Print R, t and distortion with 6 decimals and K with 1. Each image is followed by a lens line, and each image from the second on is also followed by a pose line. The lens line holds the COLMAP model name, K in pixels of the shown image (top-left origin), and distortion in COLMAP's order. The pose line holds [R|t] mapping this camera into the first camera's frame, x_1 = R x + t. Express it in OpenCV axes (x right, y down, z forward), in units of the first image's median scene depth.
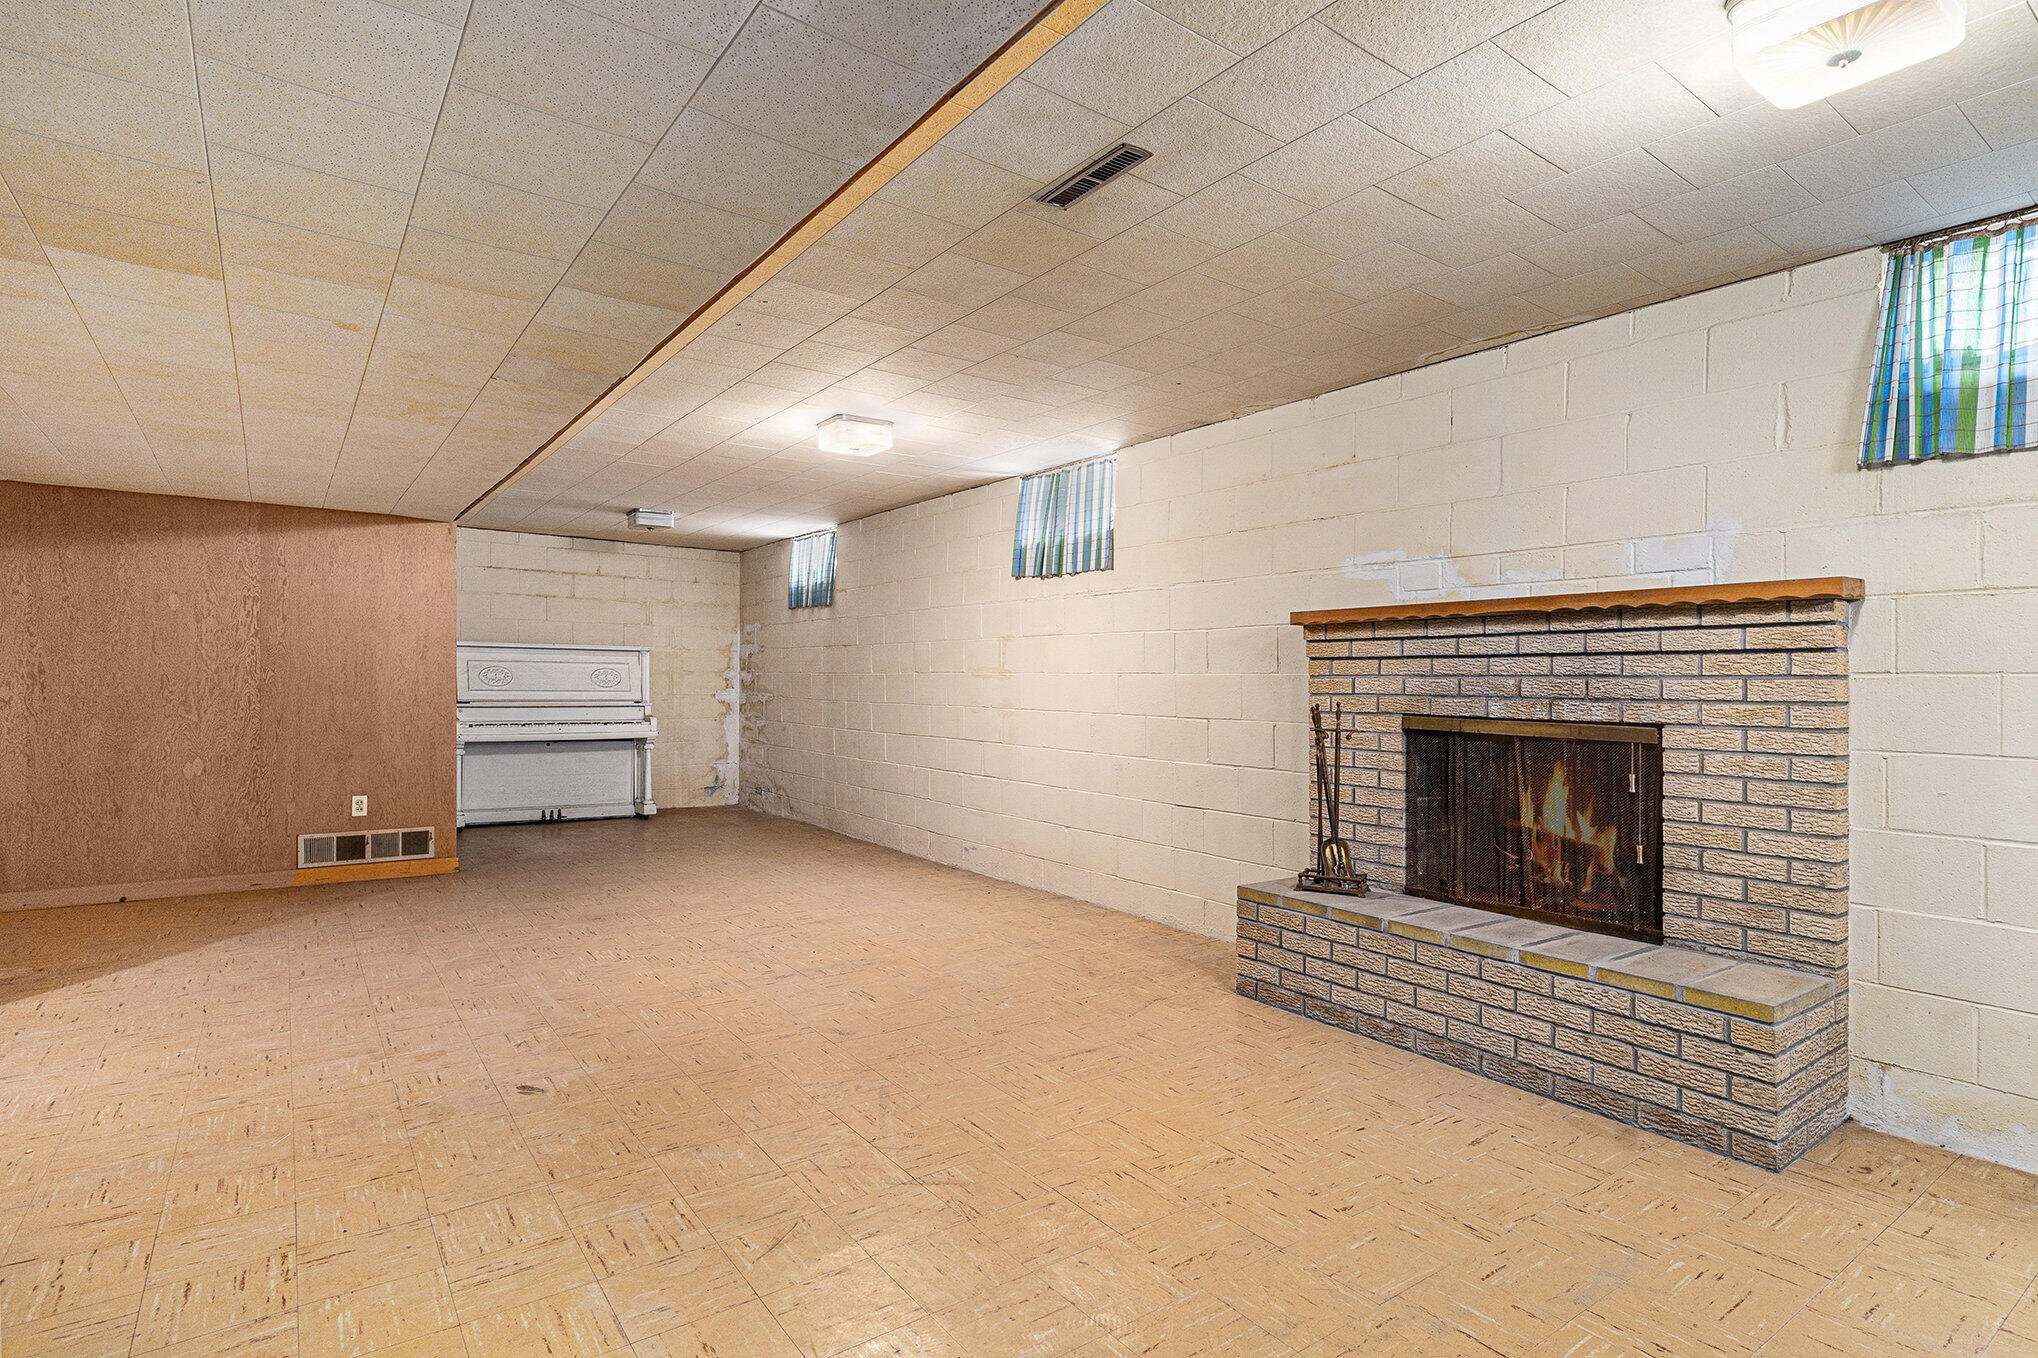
lens RADIAL K [[1027.8, 0, 1049.6], [0, 1027.8, 695.4], [0, 0, 1]] dist [-0.002559, -0.000223]
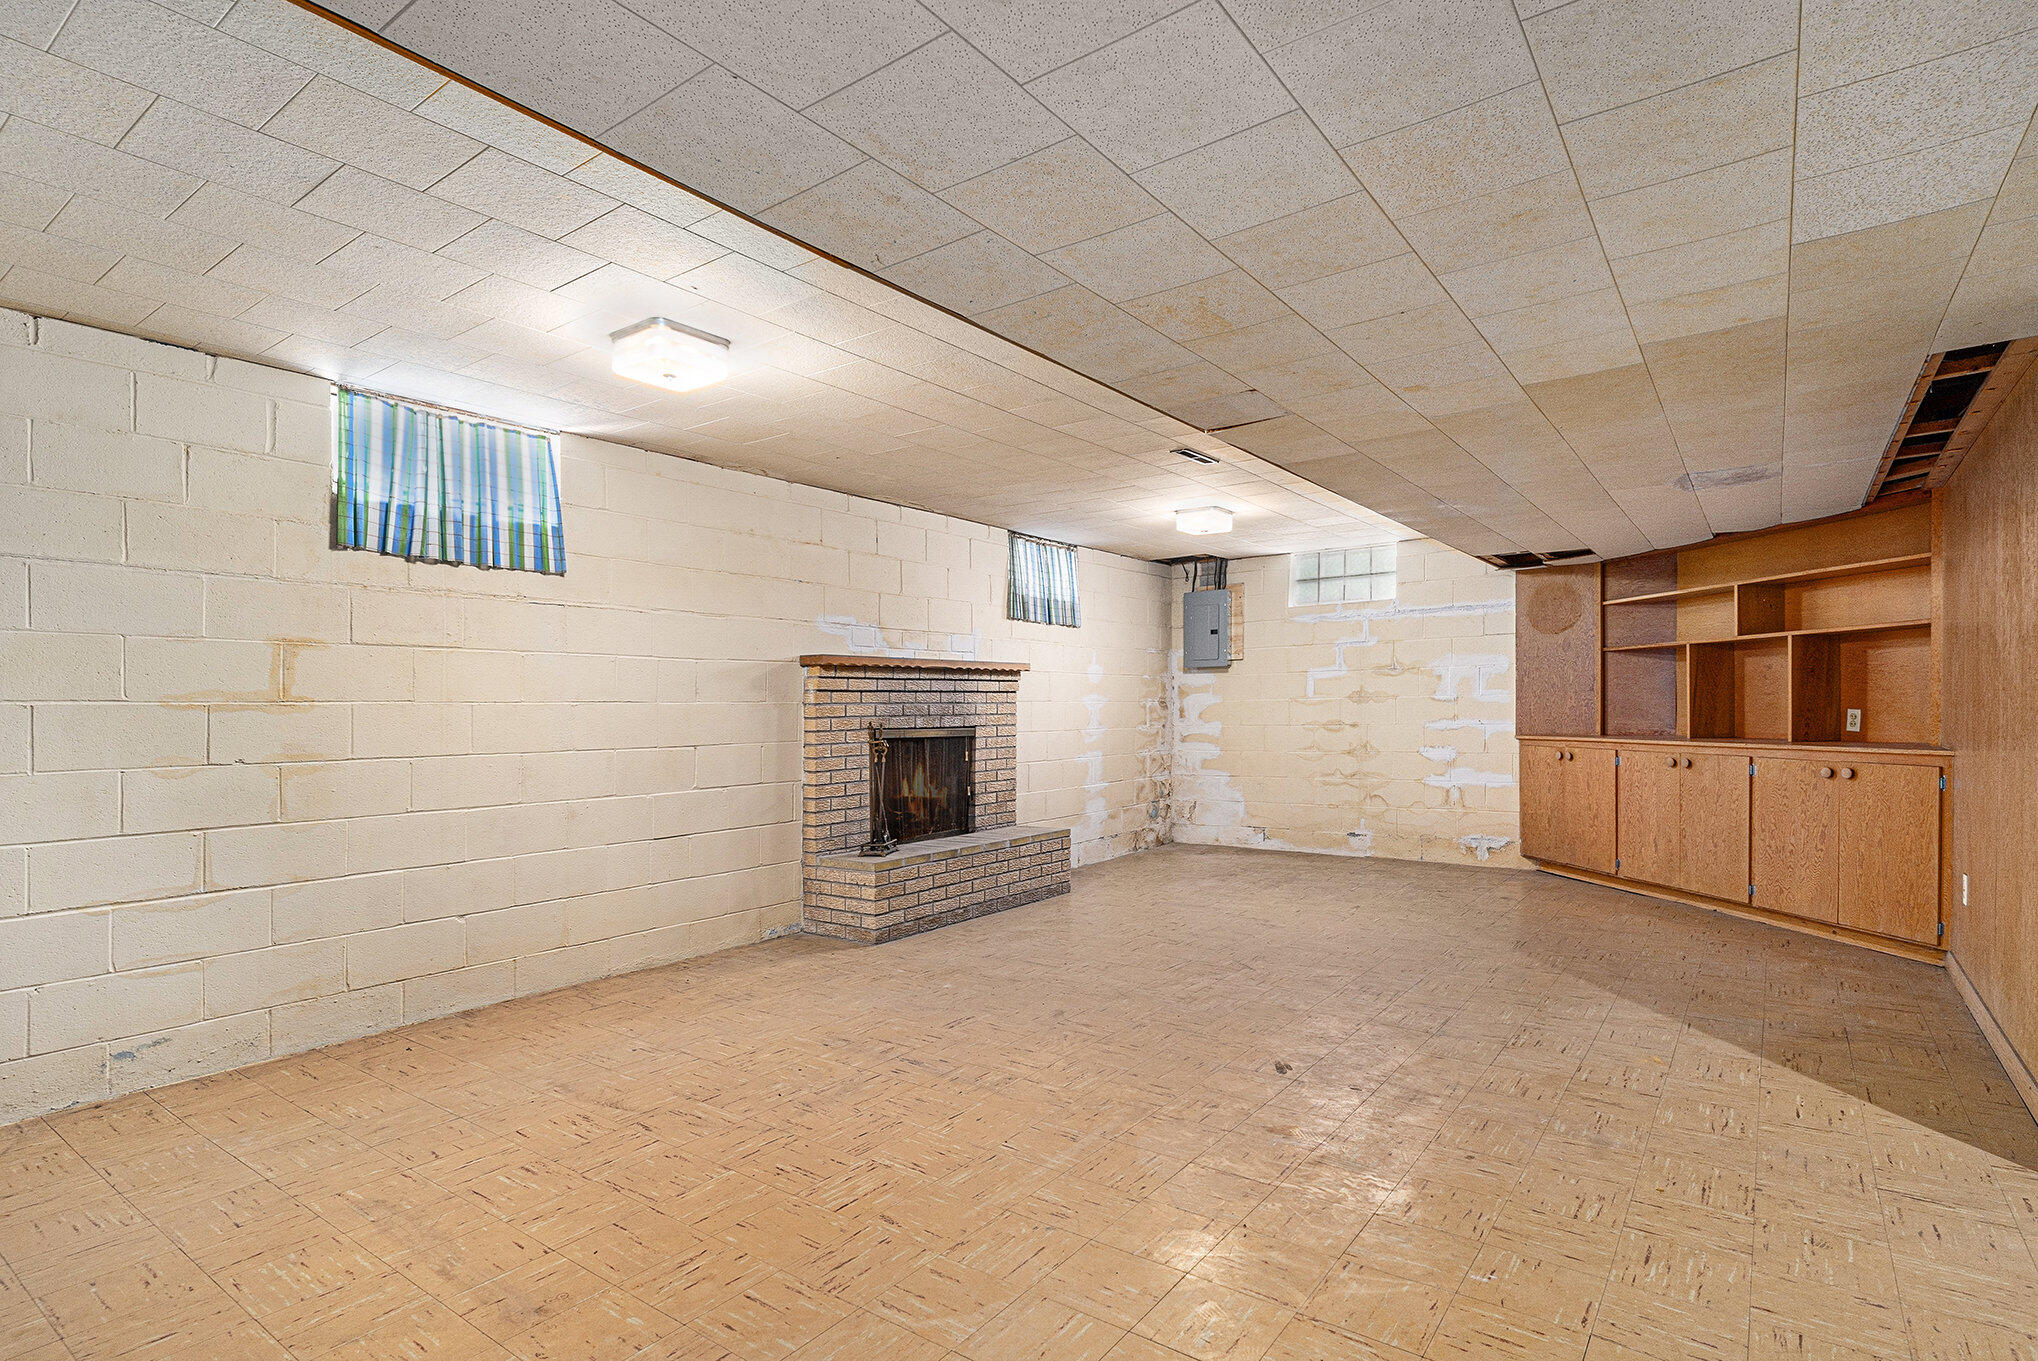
lens RADIAL K [[1031.9, 0, 1018.6], [0, 1031.9, 738.3], [0, 0, 1]] dist [0.001034, -0.000324]
pose [[-0.288239, -0.033905, 0.956958, -1.248579], [0.021496, 0.998892, 0.041865, -0.028675], [-0.957317, 0.032638, -0.287190, 1.324850]]
